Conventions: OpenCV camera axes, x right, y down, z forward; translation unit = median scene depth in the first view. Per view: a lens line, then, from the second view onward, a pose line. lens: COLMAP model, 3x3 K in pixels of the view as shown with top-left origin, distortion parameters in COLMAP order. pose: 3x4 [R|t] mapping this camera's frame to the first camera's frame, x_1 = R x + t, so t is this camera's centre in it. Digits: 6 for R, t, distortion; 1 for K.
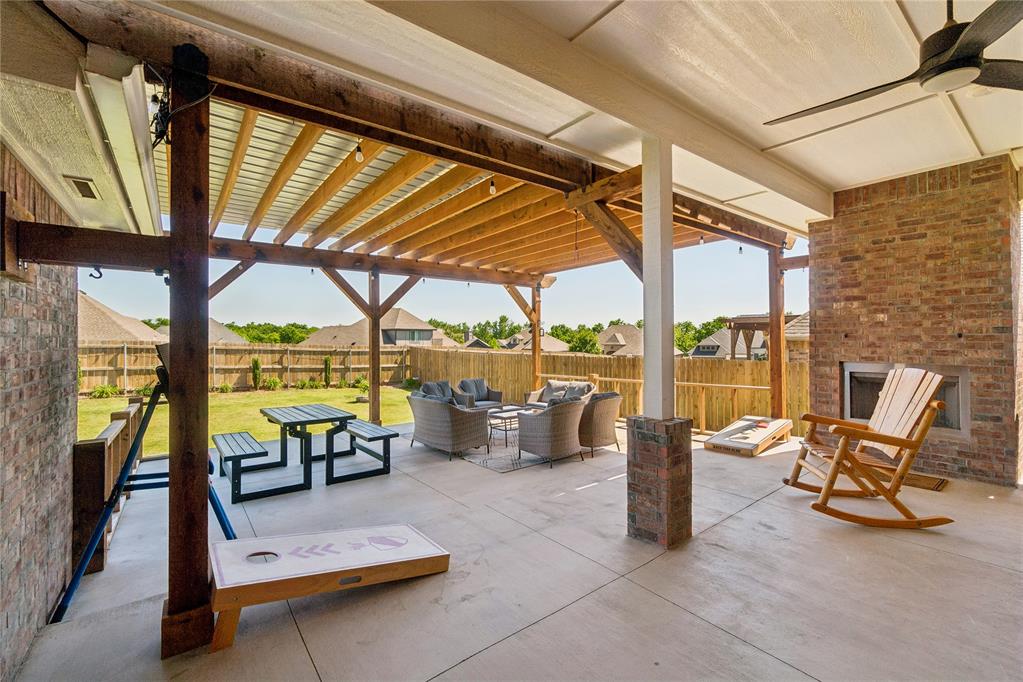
lens RADIAL K [[436.4, 0, 509.6], [0, 436.4, 339.1], [0, 0, 1]] dist [-0.000704, -0.000107]
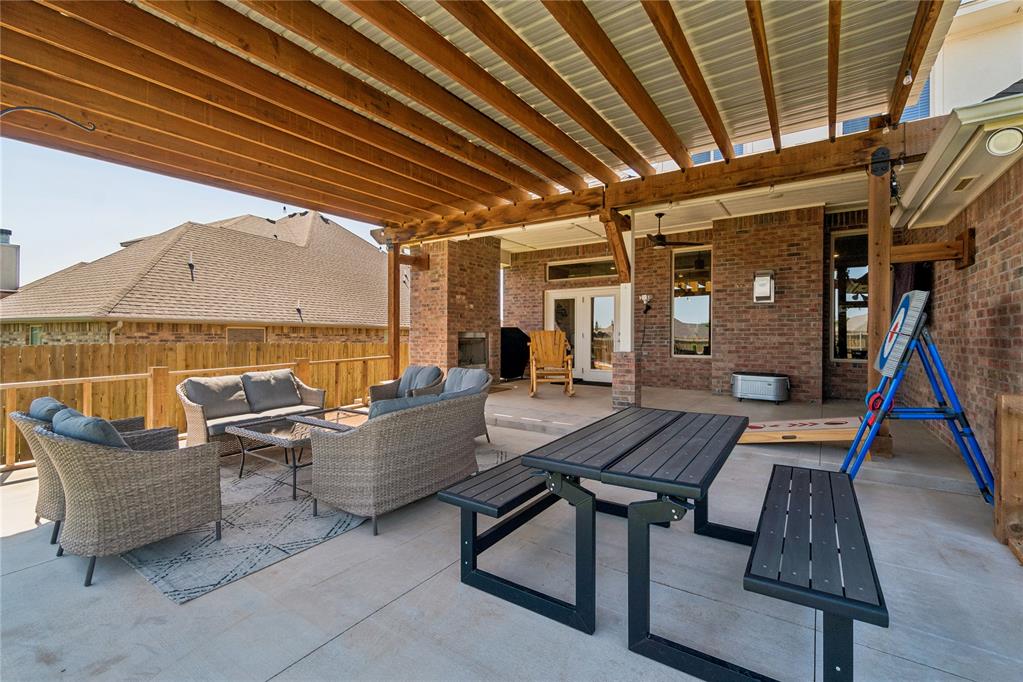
lens RADIAL K [[436.4, 0, 514.9], [0, 436.4, 336.9], [0, 0, 1]] dist [-0.000704, -0.000107]
pose [[-0.316026, -0.001042, 0.948750, -0.367636], [-0.003506, 0.999994, -0.000069, 0.030666], [-0.948744, -0.003348, -0.316028, 0.559154]]
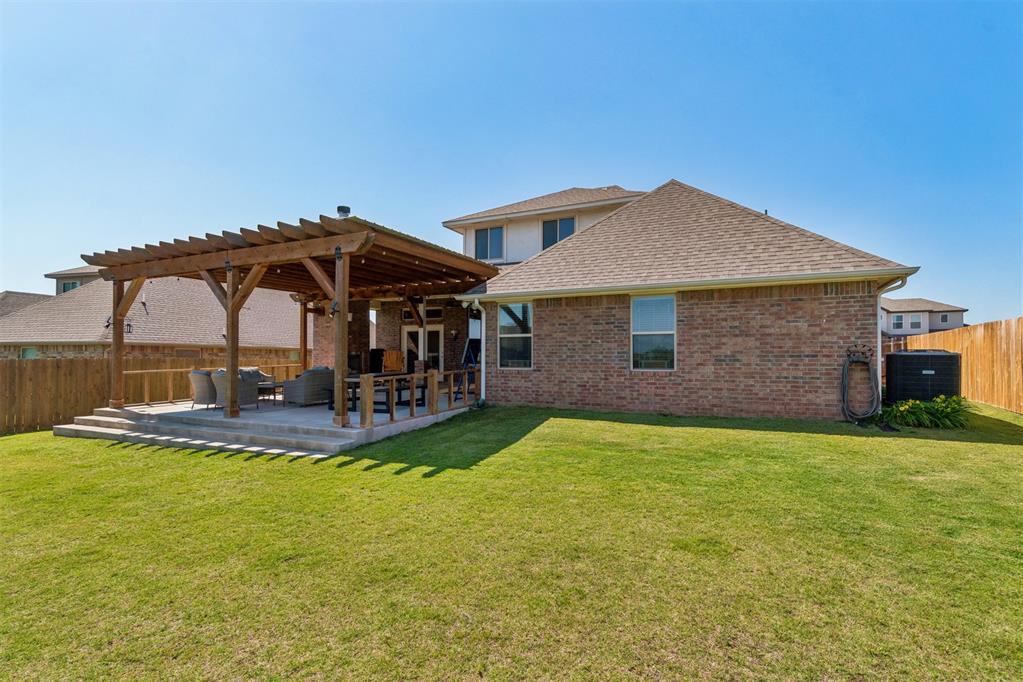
lens RADIAL K [[479.2, 0, 511.5], [0, 479.2, 350.0], [0, 0, 1]] dist [-0.000048, 0.000000]
pose [[-0.467403, 0.017454, 0.883872, -0.955476], [-0.000775, 0.999797, -0.020153, 0.043372], [-0.884044, -0.010105, -0.467294, 0.618728]]
